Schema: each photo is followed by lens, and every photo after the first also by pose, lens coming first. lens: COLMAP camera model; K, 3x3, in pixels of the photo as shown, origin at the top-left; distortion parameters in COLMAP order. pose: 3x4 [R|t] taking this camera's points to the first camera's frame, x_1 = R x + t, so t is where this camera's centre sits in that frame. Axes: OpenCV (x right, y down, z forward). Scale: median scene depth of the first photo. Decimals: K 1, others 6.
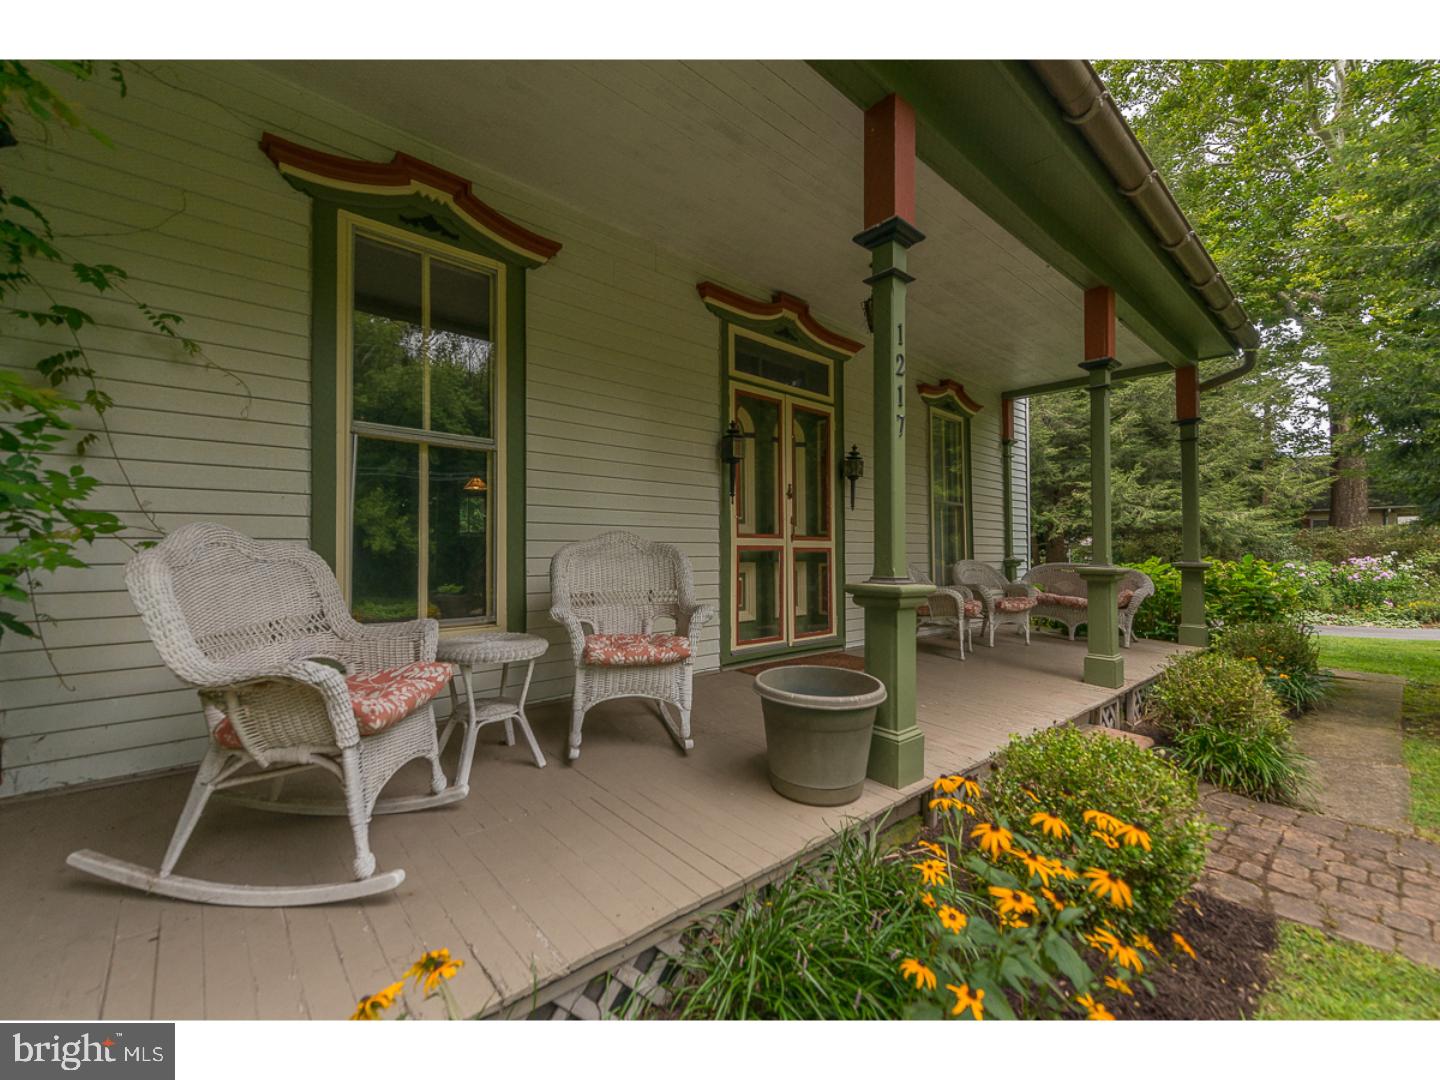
lens RADIAL K [[583.4, 0, 688.5], [0, 583.4, 537.9], [0, 0, 1]] dist [0.020837, -0.000062]
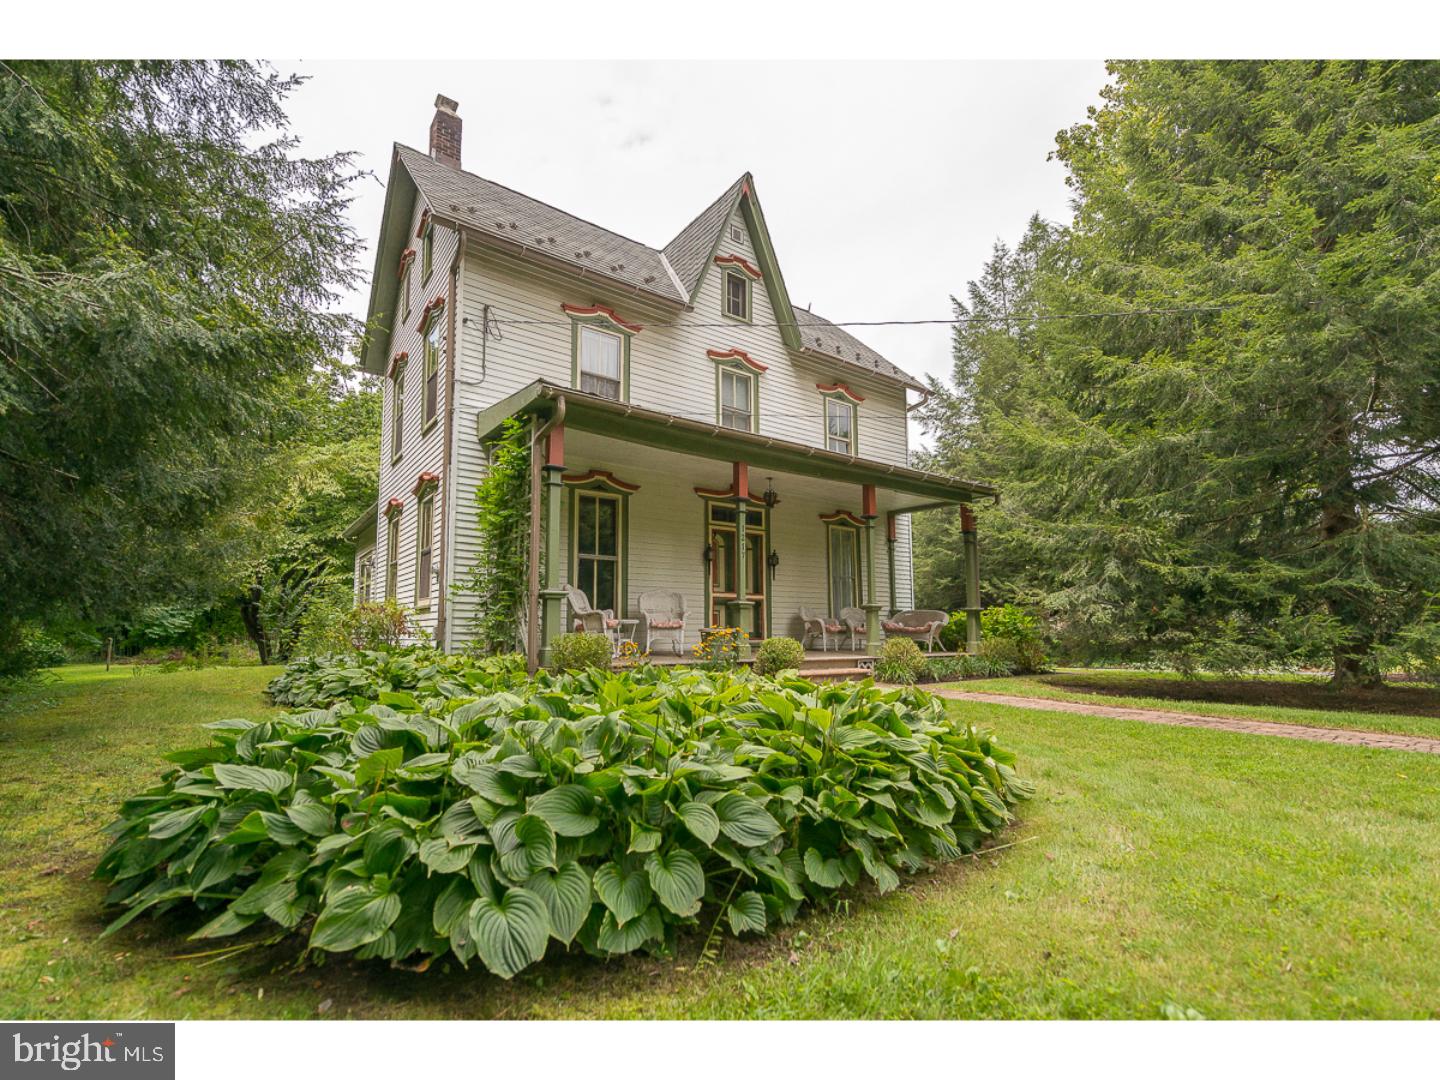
lens RADIAL K [[652.3, 0, 700.7], [0, 652.3, 543.9], [0, 0, 1]] dist [0.001372, 0.000265]
pose [[0.997764, -0.012989, -0.065564, 0.193021], [0.005552, 0.993652, -0.112363, 0.088822], [0.066607, 0.111748, 0.991502, -1.465540]]
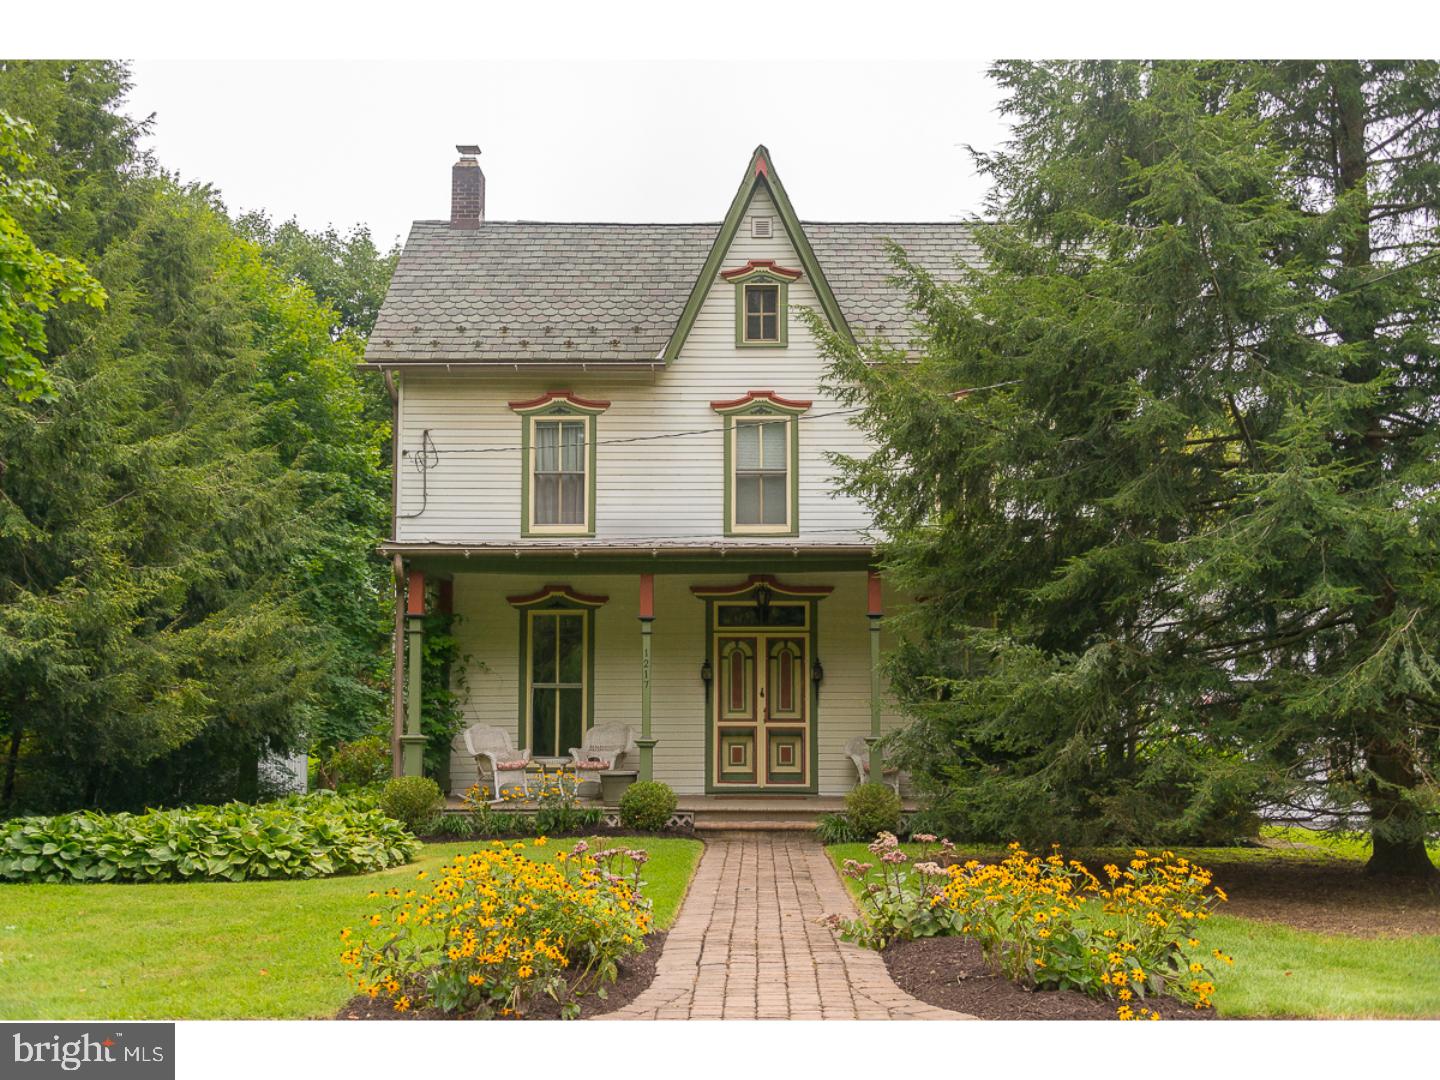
lens RADIAL K [[1554.3, 0, 718.6], [0, 1554.3, 463.7], [0, 0, 1]] dist [0.011897, 0.001484]
pose [[0.756054, -0.127409, -0.641989, 3.017391], [0.019918, 0.984895, -0.172005, 0.037392], [0.654207, 0.117258, 0.747171, -2.463171]]
